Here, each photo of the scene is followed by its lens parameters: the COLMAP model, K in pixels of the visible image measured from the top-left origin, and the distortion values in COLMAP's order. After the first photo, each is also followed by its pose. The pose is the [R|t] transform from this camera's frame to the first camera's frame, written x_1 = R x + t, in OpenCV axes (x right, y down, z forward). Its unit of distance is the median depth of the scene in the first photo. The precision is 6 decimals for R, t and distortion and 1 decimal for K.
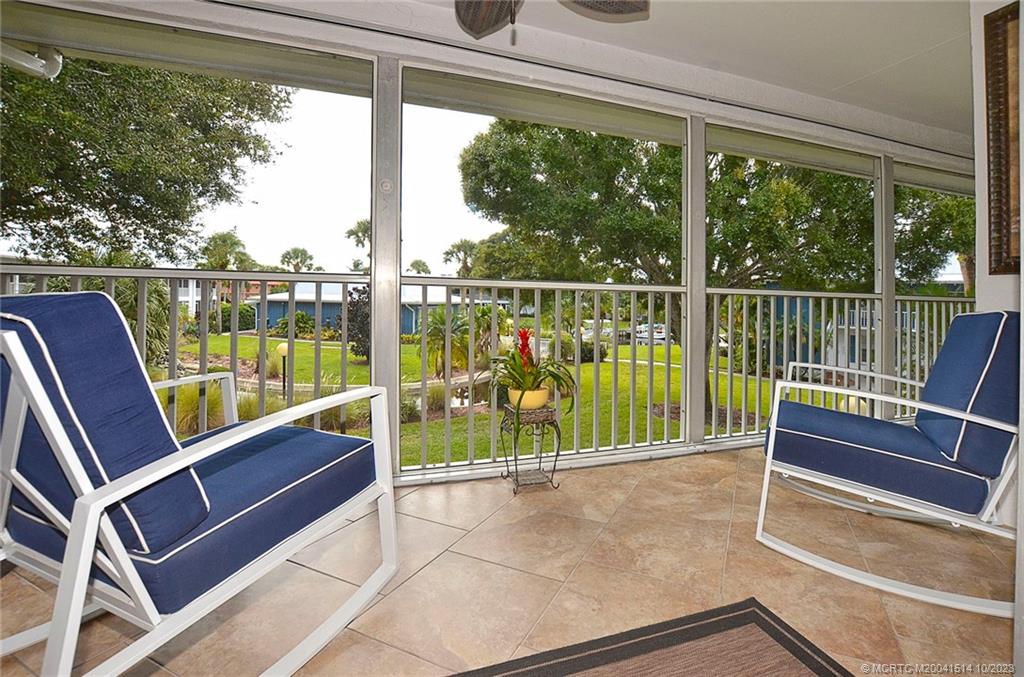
lens RADIAL K [[450.7, 0, 512.0], [0, 450.7, 338.5], [0, 0, 1]] dist [-0.021579, 0.000916]
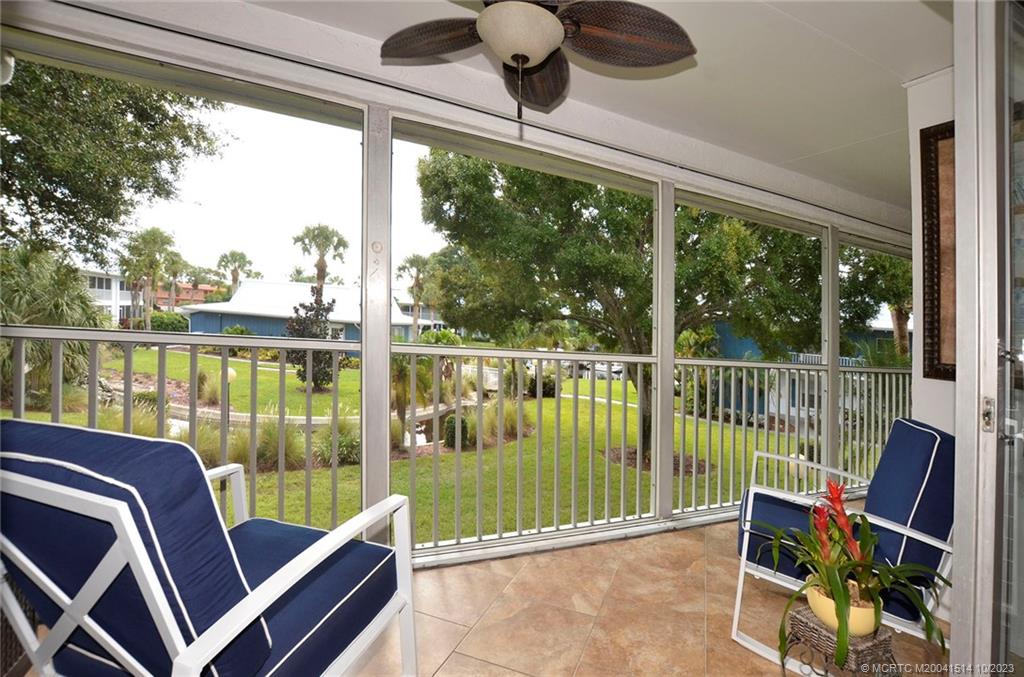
lens RADIAL K [[465.0, 0, 509.4], [0, 465.0, 342.1], [0, 0, 1]] dist [-0.019203, 0.000044]
pose [[0.993287, 0.059998, 0.098900, -0.091434], [-0.055476, 0.997312, -0.047866, -0.113675], [-0.101506, 0.042058, 0.993945, -0.065121]]
